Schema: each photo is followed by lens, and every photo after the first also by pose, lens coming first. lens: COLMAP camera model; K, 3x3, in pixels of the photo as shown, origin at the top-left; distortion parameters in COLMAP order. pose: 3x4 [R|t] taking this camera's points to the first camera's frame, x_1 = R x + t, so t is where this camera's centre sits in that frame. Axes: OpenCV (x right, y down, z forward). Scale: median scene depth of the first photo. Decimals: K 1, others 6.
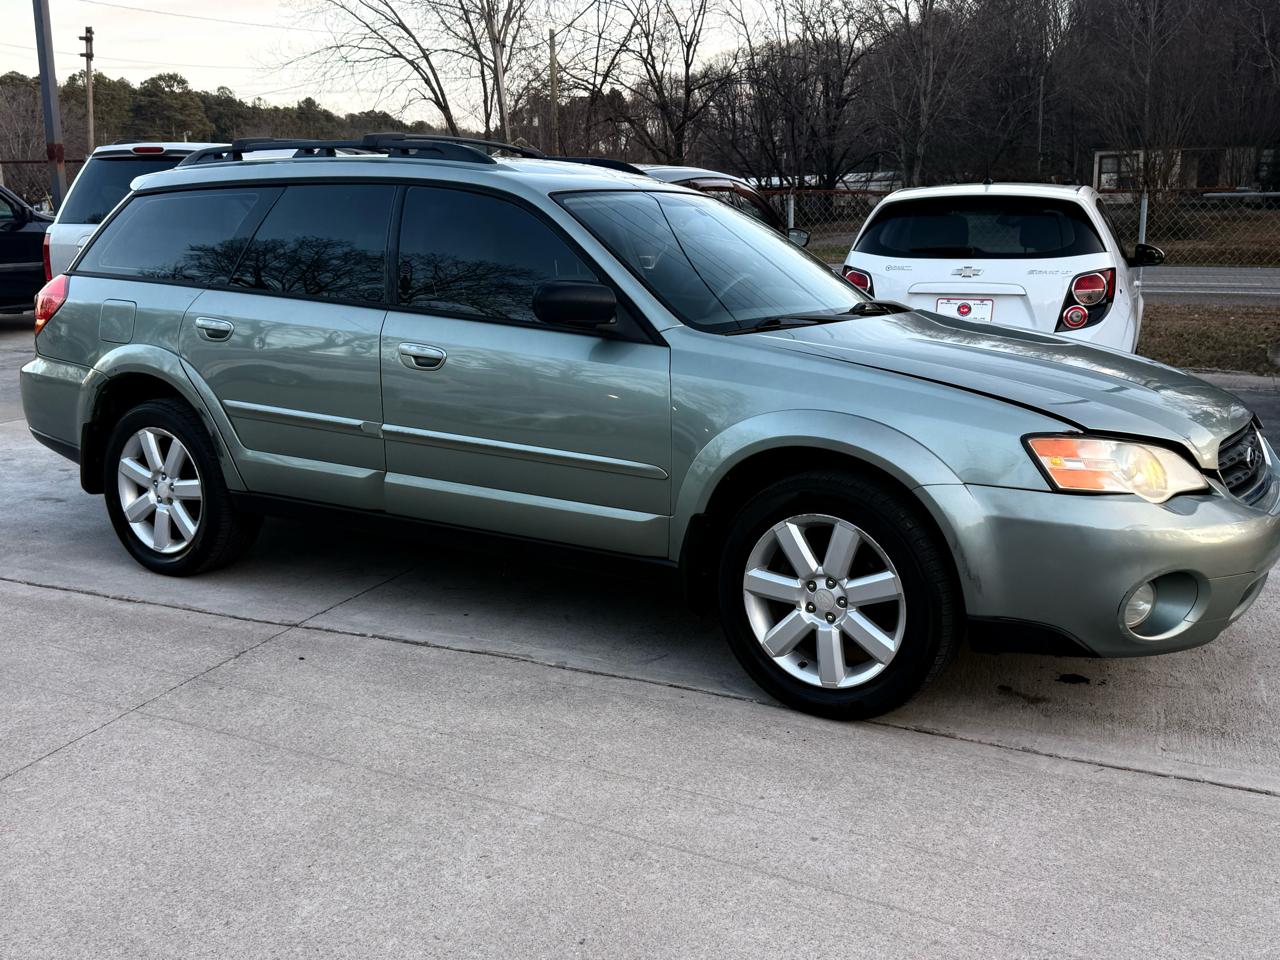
lens RADIAL K [[1273.6, 0, 637.7], [0, 1273.6, 474.1], [0, 0, 1]] dist [0.164939, -0.350003]
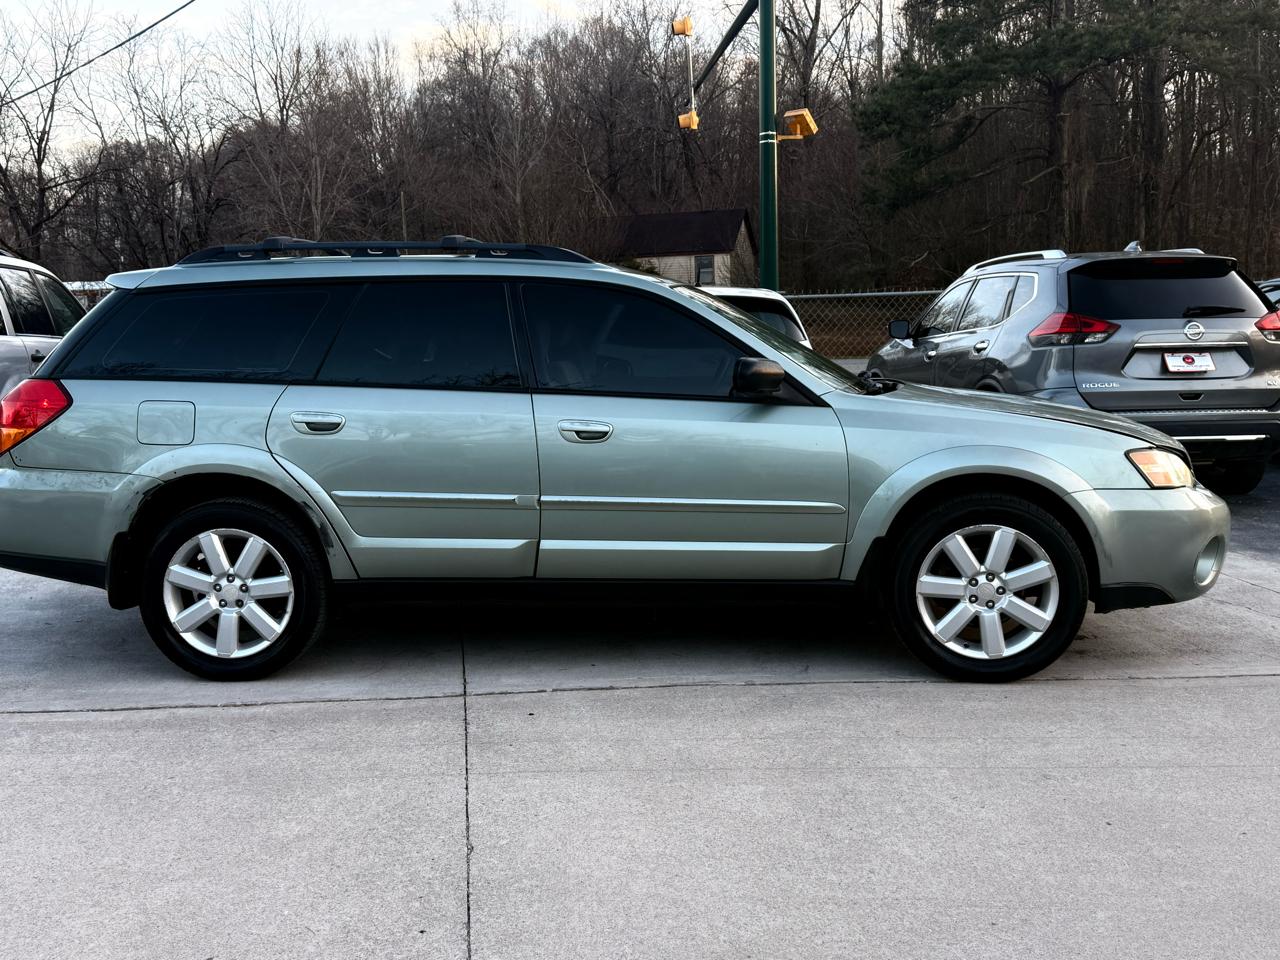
lens RADIAL K [[1274.9, 0, 639.7], [0, 1274.9, 485.0], [0, 0, 1]] dist [0.160310, -0.337854]
pose [[0.881264, -0.074025, 0.466792, -0.579074], [0.107210, 0.993222, -0.044897, 0.009077], [-0.460304, 0.089611, 0.883227, -0.004210]]
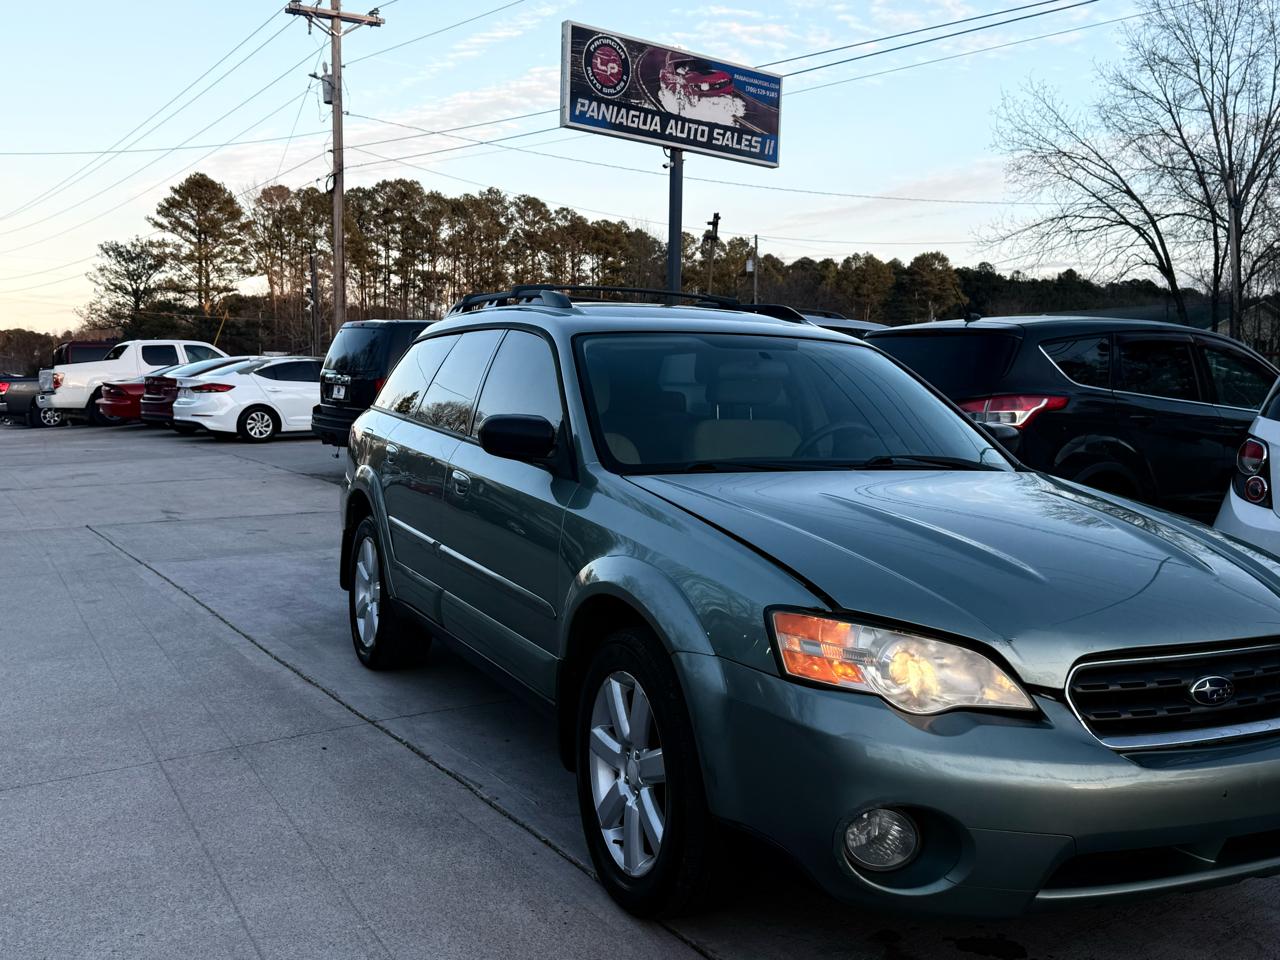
lens RADIAL K [[1266.6, 0, 618.7], [0, 1266.6, 483.5], [0, 0, 1]] dist [0.170301, -0.349105]
pose [[0.832755, 0.062690, -0.550082, 0.463609], [-0.128162, 0.988409, -0.081377, -0.020012], [0.538604, 0.138266, 0.831137, 0.169269]]
